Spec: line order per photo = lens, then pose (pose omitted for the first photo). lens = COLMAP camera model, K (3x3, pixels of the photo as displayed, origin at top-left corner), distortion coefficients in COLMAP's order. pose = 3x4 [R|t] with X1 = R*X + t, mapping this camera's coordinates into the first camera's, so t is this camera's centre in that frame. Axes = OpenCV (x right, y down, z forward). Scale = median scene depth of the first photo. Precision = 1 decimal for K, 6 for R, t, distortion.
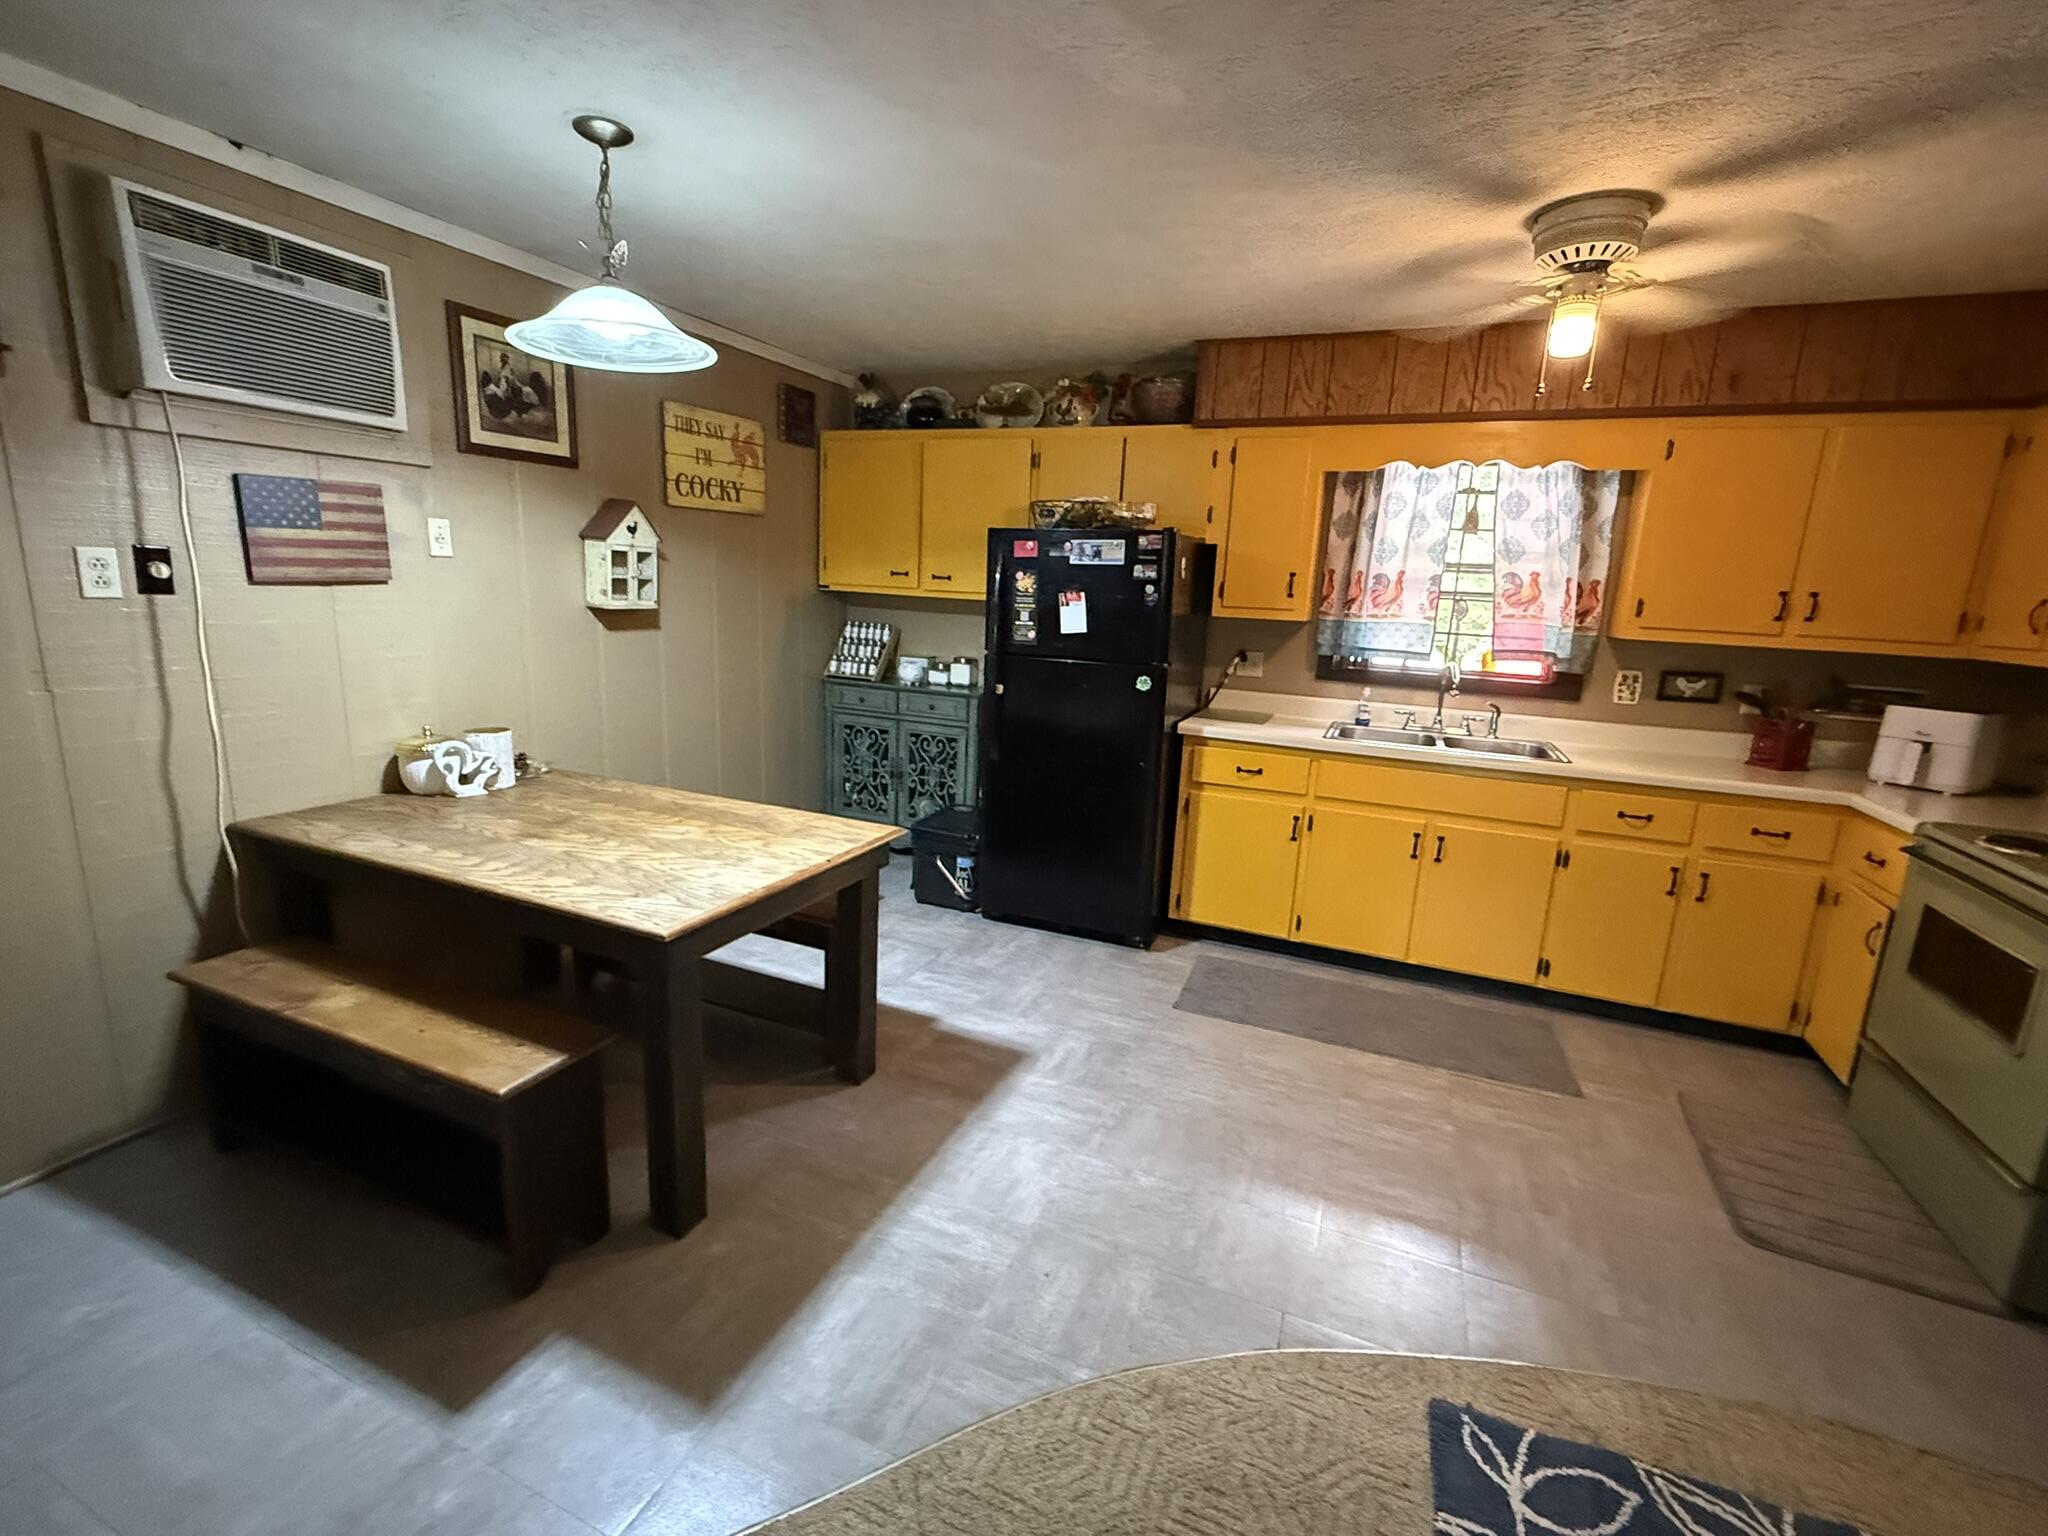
lens RADIAL K [[891.3, 0, 1015.6], [0, 891.3, 764.9], [0, 0, 1]] dist [0.001257, -0.000244]
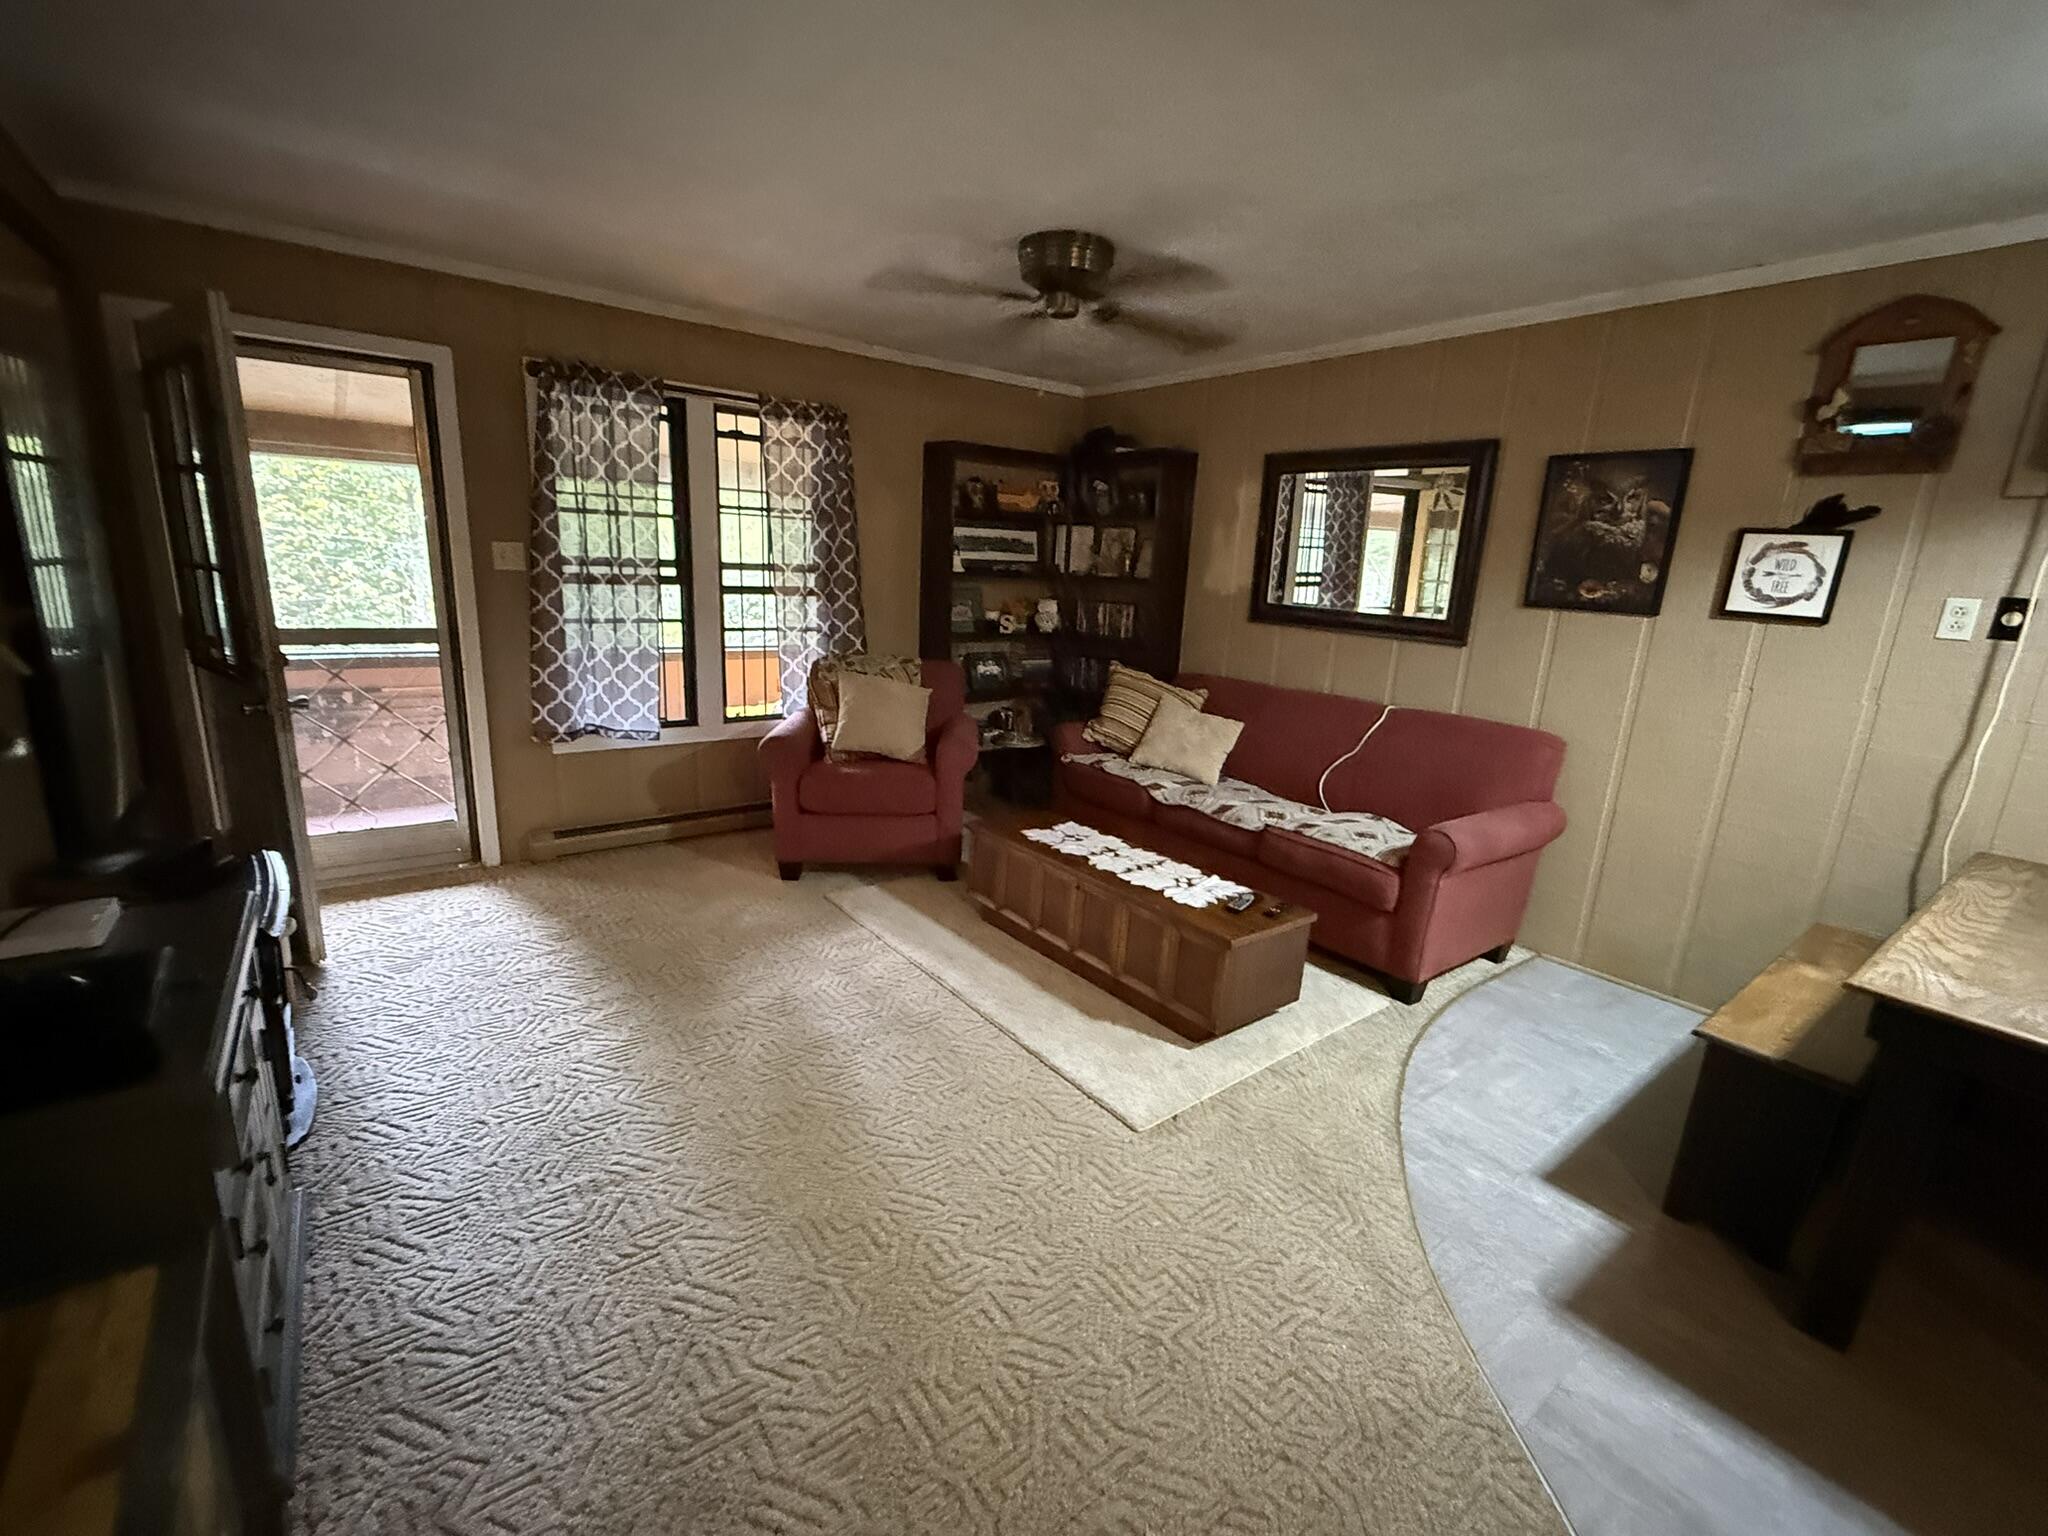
lens RADIAL K [[891.3, 0, 1015.6], [0, 891.3, 764.9], [0, 0, 1]] dist [0.001257, -0.000244]
pose [[-0.481645, 0.138147, -0.865410, 0.423299], [-0.243419, 0.927551, 0.283542, -0.038474], [0.841882, 0.347224, -0.413122, 0.301747]]
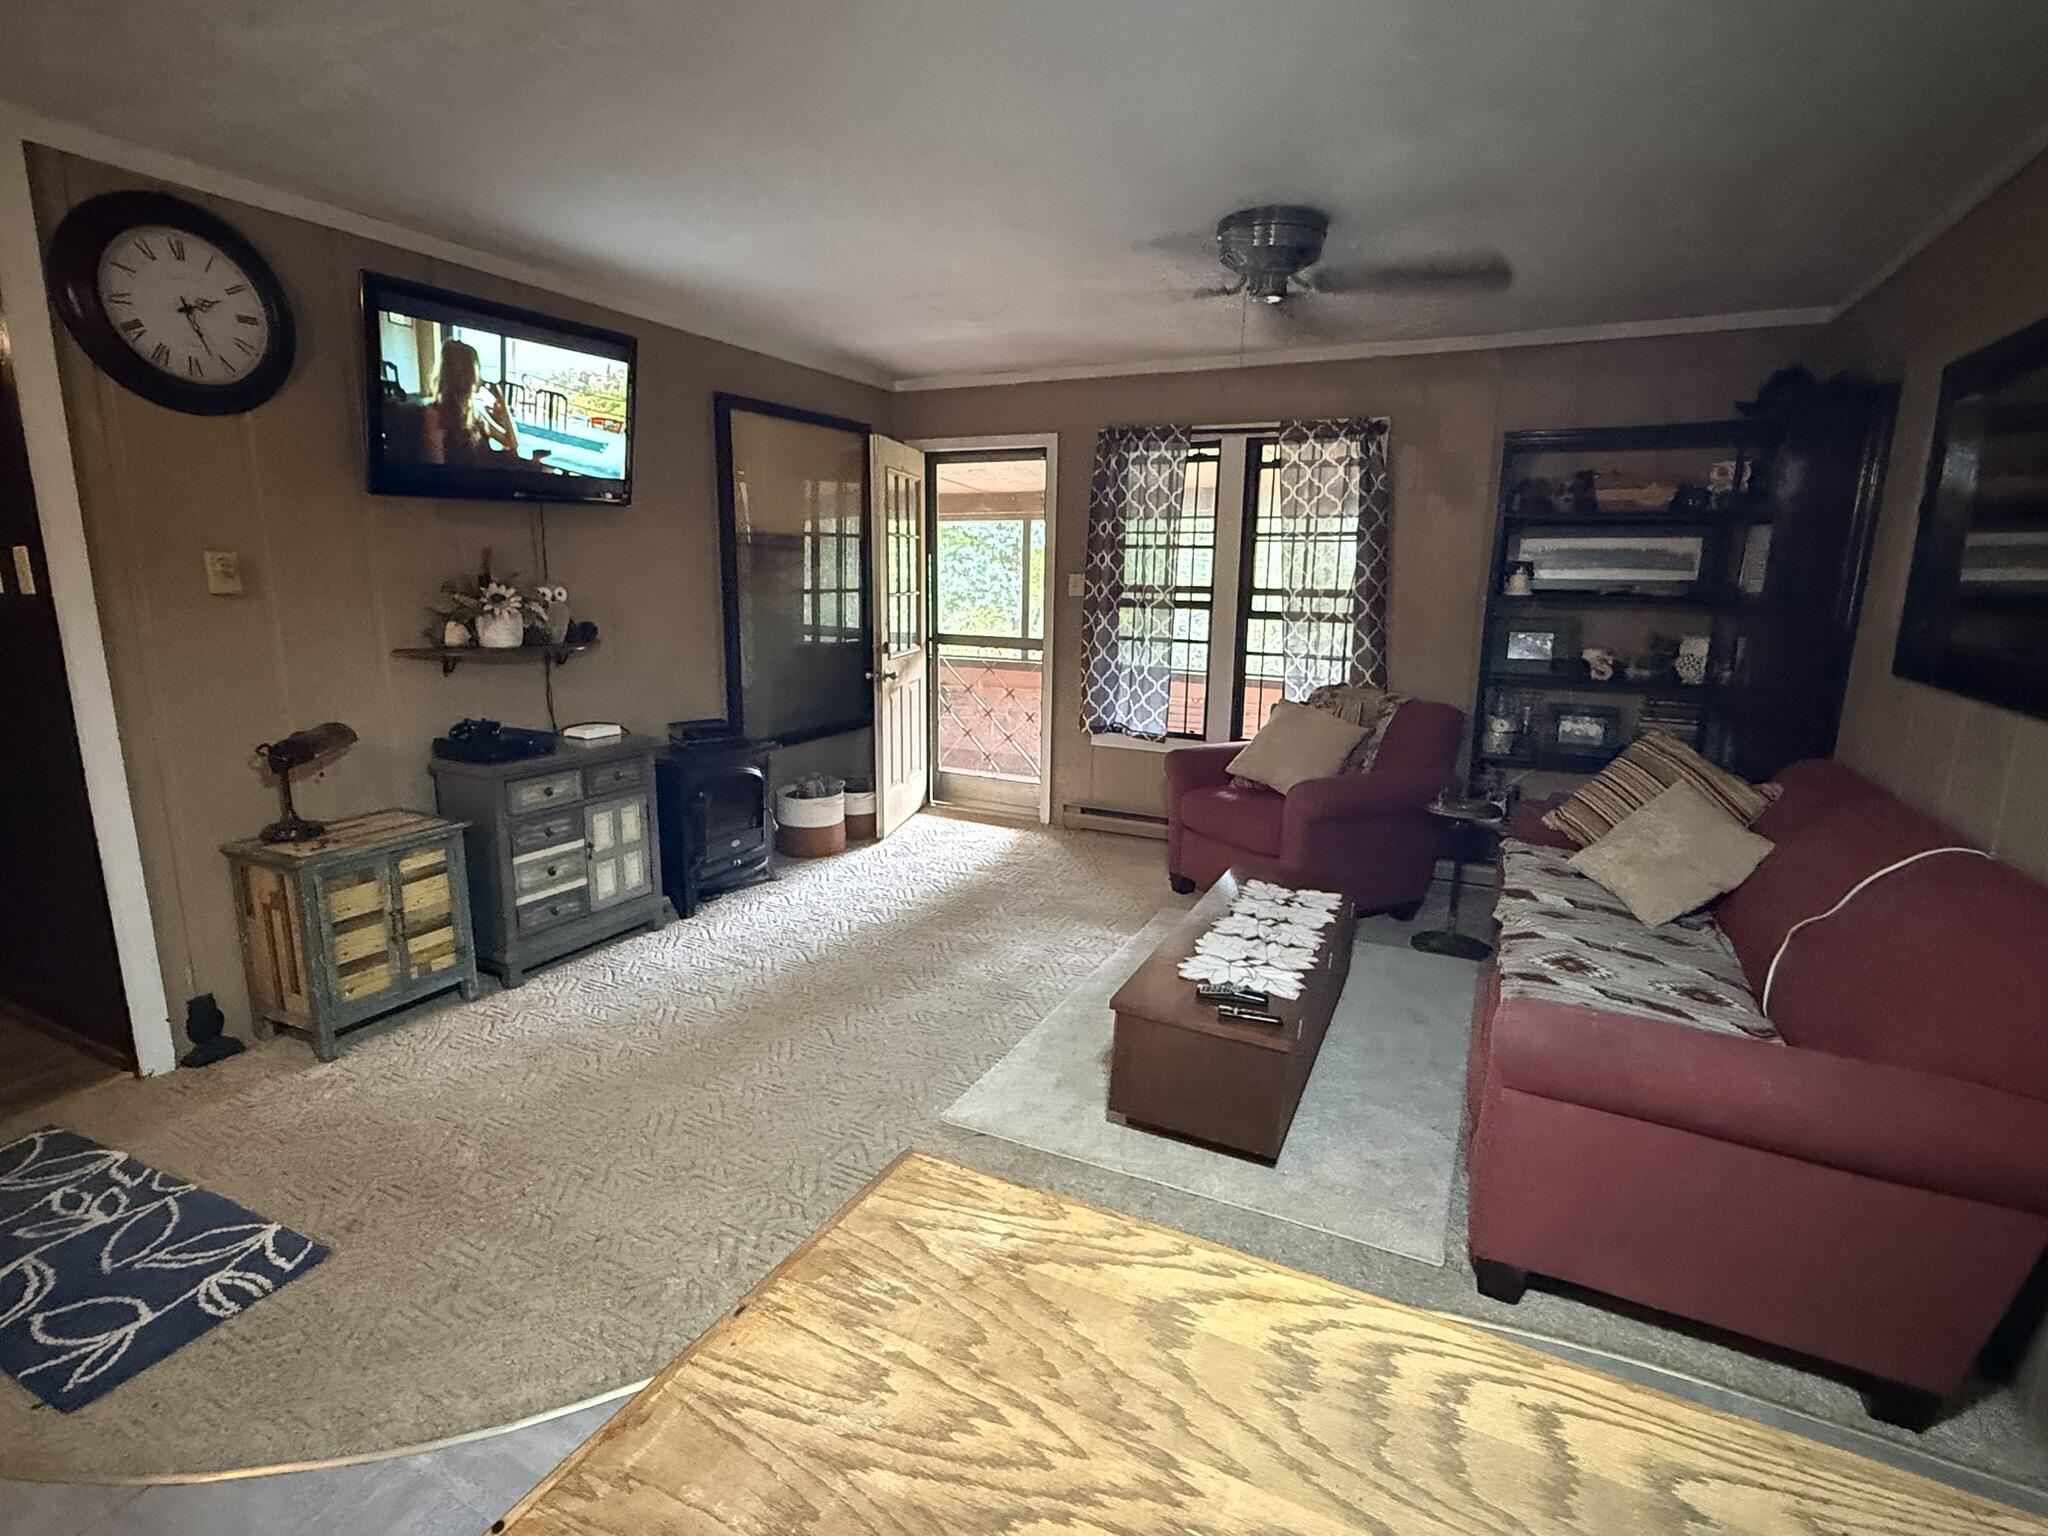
lens RADIAL K [[993.3, 0, 1002.2], [0, 993.3, 766.4], [0, 0, 1]] dist [0.001795, -0.000130]
pose [[-0.996572, -0.064944, 0.051246, -0.248469], [-0.039445, 0.917525, 0.395717, -0.168614], [-0.072719, 0.392339, -0.916942, 0.798596]]
